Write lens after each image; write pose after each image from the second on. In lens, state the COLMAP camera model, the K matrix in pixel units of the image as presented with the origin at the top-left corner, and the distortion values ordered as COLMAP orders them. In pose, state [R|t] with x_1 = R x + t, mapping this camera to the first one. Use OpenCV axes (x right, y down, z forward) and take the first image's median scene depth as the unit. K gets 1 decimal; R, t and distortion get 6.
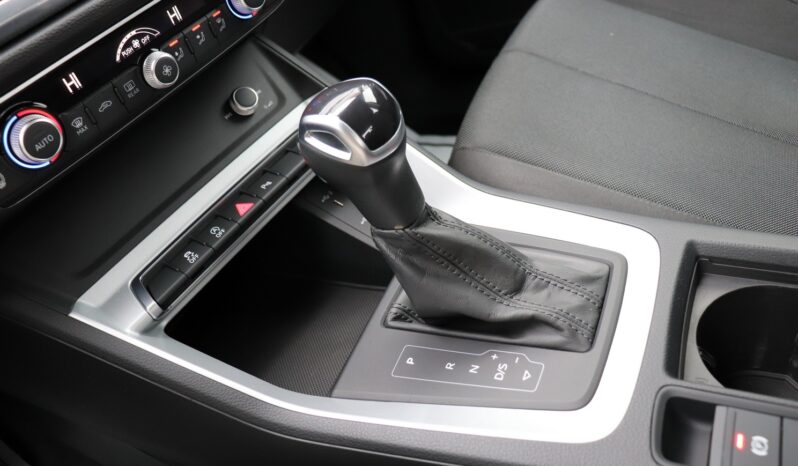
lens RADIAL K [[670.3, 0, 399.0], [0, 670.3, 233.0], [0, 0, 1]] dist [-0.135682, 0.016011]
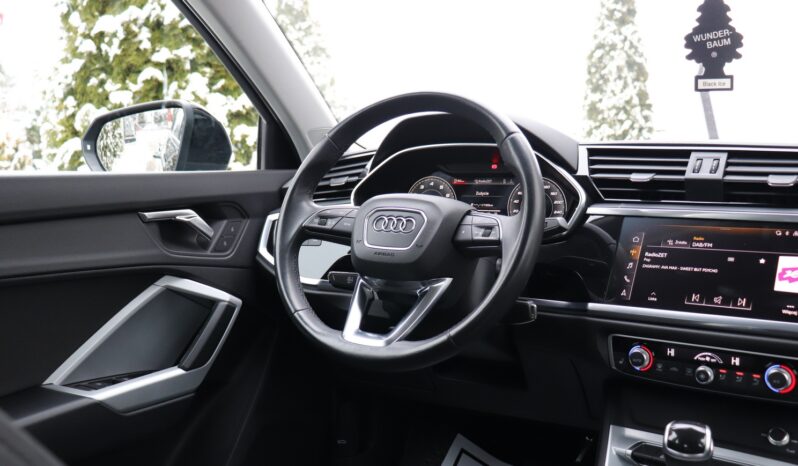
lens RADIAL K [[777.6, 0, 399.0], [0, 777.6, 222.1], [0, 0, 1]] dist [-0.048318, 0.005297]
pose [[-0.105654, 0.334263, -0.936539, 1.808722], [-0.600284, 0.729410, 0.328056, -0.811990], [0.792778, 0.596850, 0.123588, -0.322666]]
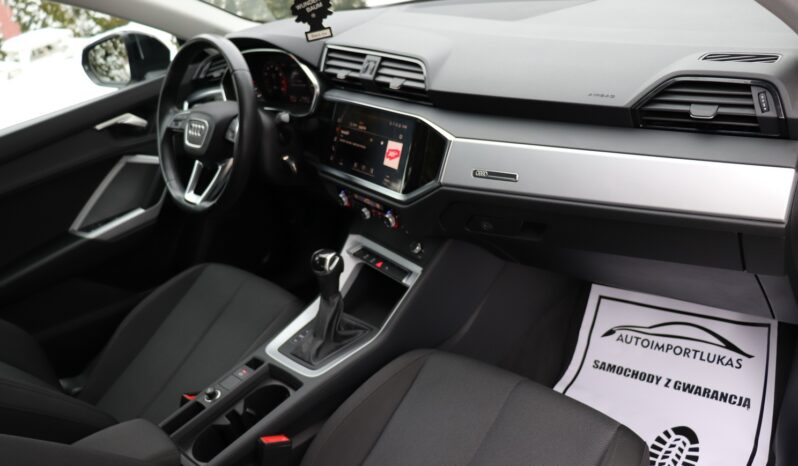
lens RADIAL K [[670.3, 0, 399.0], [0, 670.3, 233.0], [0, 0, 1]] dist [-0.135682, 0.016011]
pose [[-0.280031, 0.706585, -0.649862, 1.799455], [-0.357524, 0.551486, 0.753684, -2.737772], [0.890932, 0.443396, 0.098188, 0.869778]]
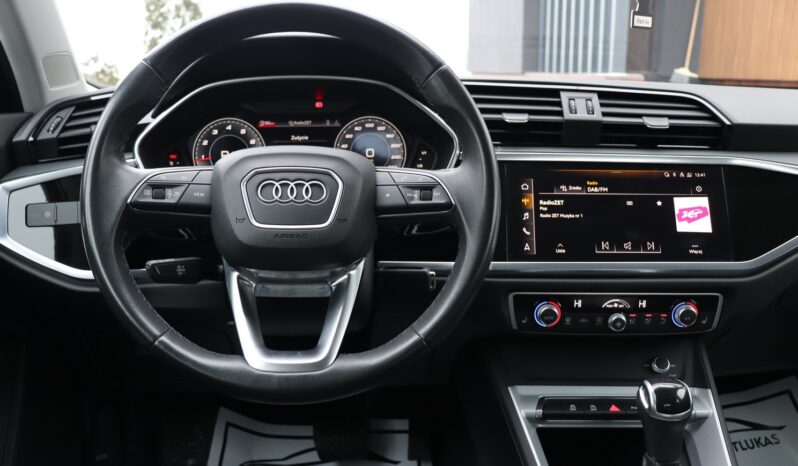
lens RADIAL K [[670.3, 0, 399.0], [0, 670.3, 233.0], [0, 0, 1]] dist [-0.135682, 0.016011]
pose [[0.488667, 0.430220, -0.759022, 0.722281], [-0.649960, 0.759869, 0.012249, -0.048576], [0.582028, 0.487349, 0.650949, -0.835131]]
